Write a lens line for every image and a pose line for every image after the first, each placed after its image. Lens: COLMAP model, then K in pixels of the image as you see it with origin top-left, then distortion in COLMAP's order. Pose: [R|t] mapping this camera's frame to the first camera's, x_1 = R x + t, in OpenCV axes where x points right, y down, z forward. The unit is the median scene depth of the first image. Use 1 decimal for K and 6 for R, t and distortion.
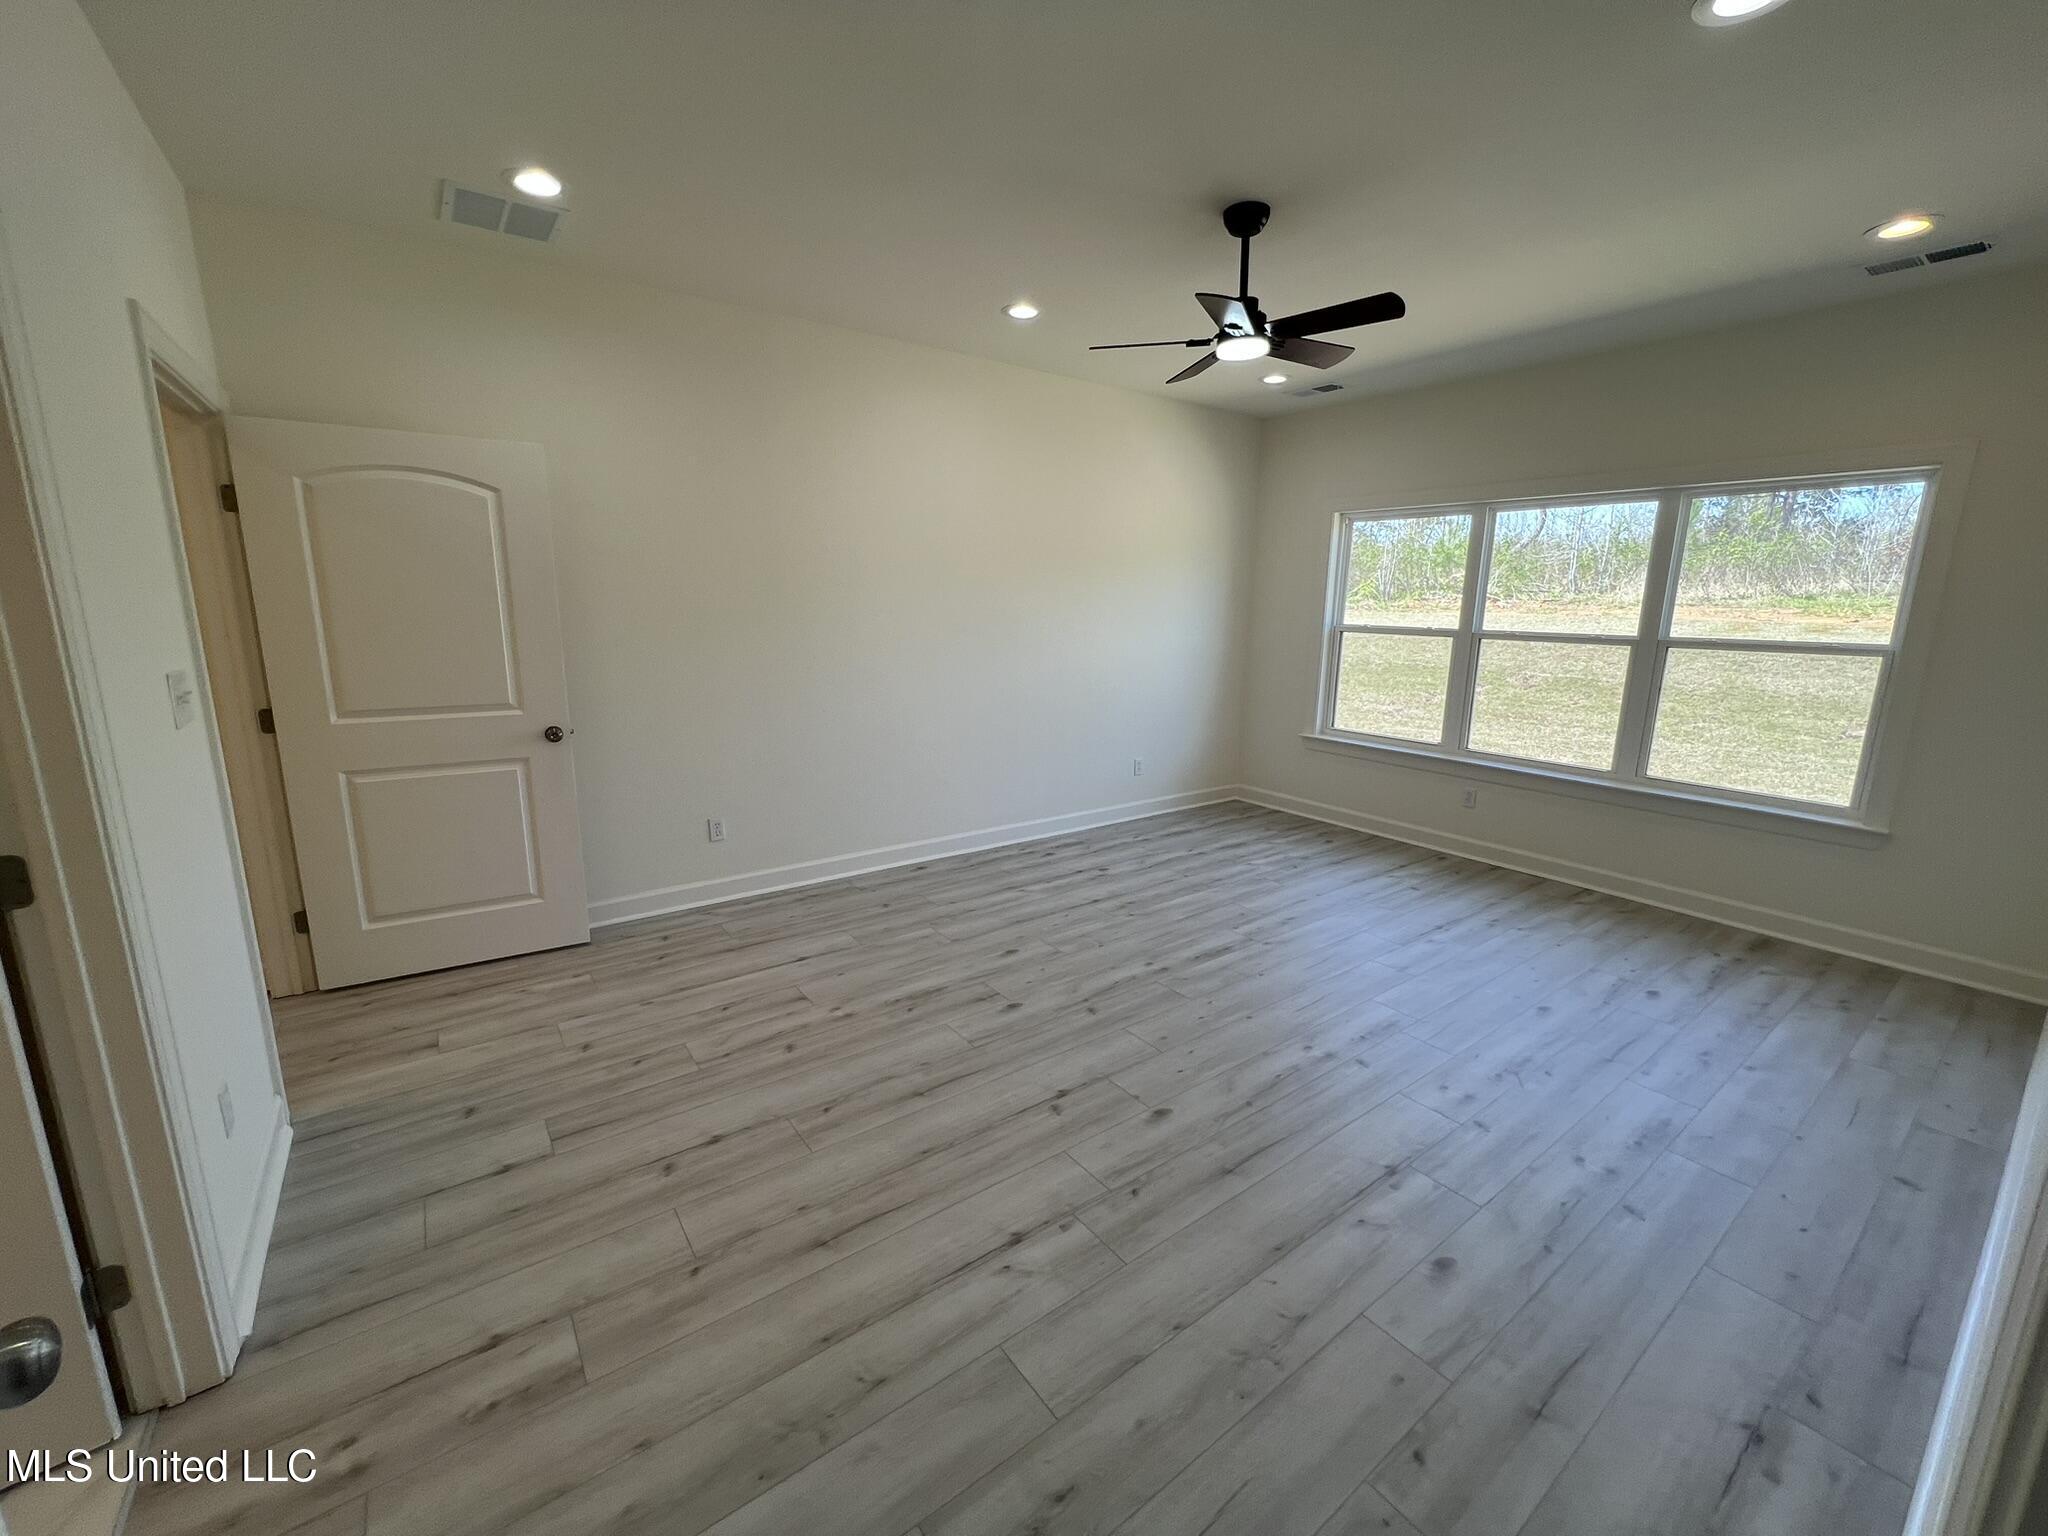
lens RADIAL K [[816.5, 0, 1013.8], [0, 816.5, 764.0], [0, 0, 1]] dist [-0.002642, 0.000581]
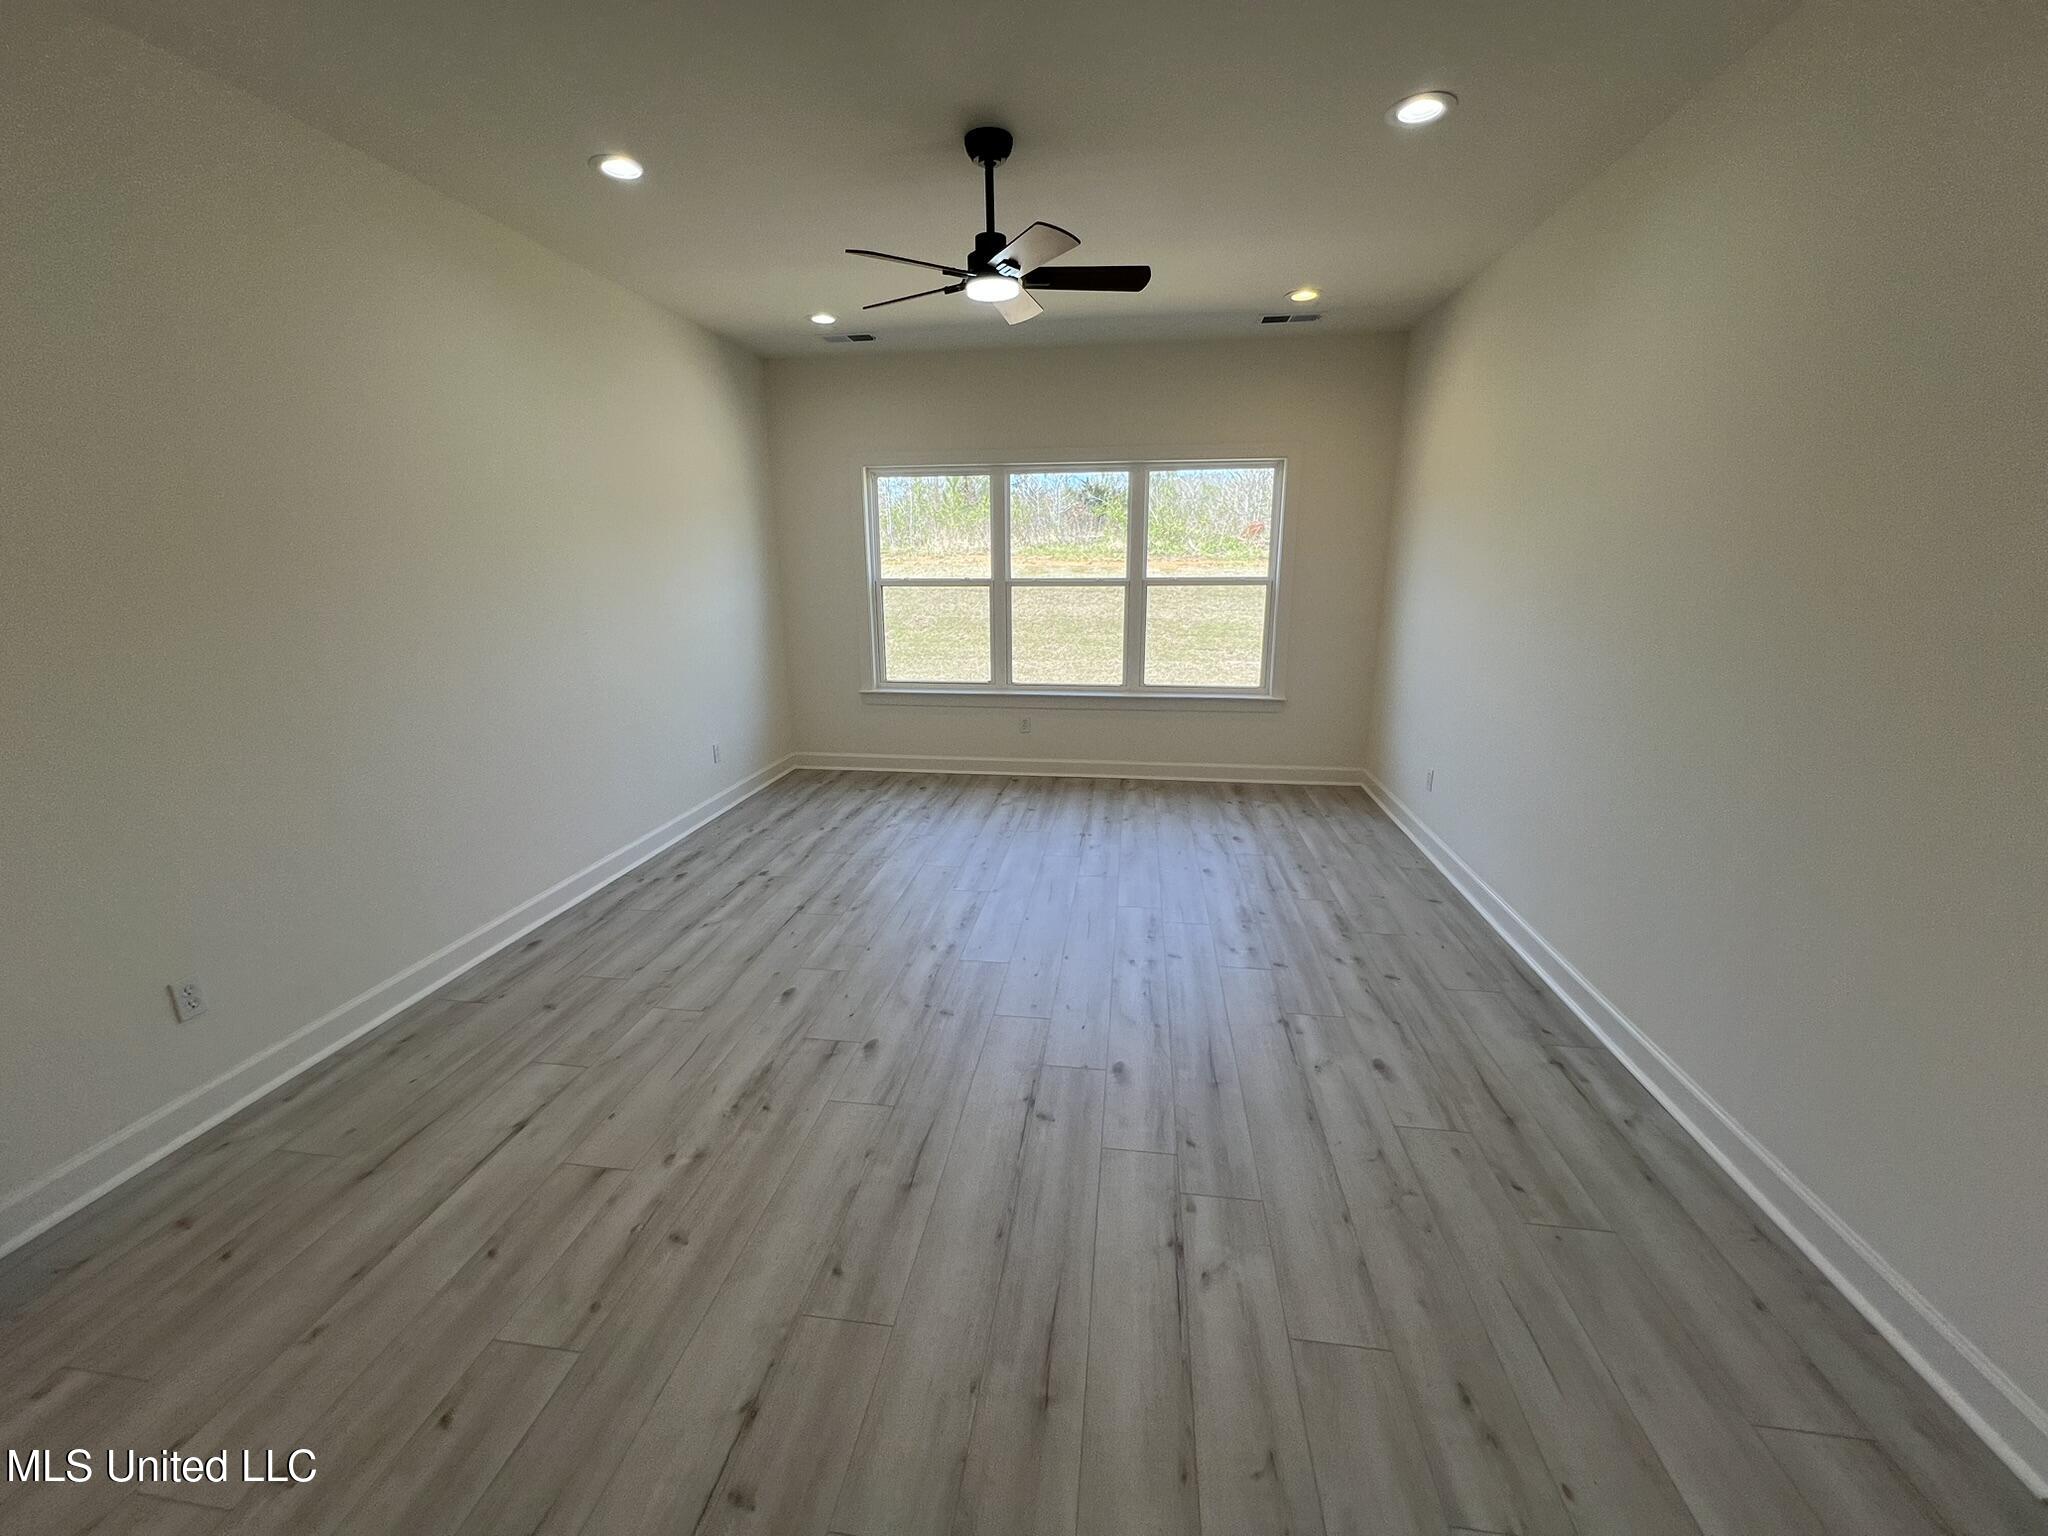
lens RADIAL K [[816.5, 0, 1014.6], [0, 816.5, 769.6], [0, 0, 1]] dist [-0.002642, 0.000581]
pose [[0.699769, -0.200529, 0.685647, -0.344196], [0.160720, 0.979380, 0.122406, -0.052637], [-0.696055, 0.024542, 0.717569, 0.229690]]
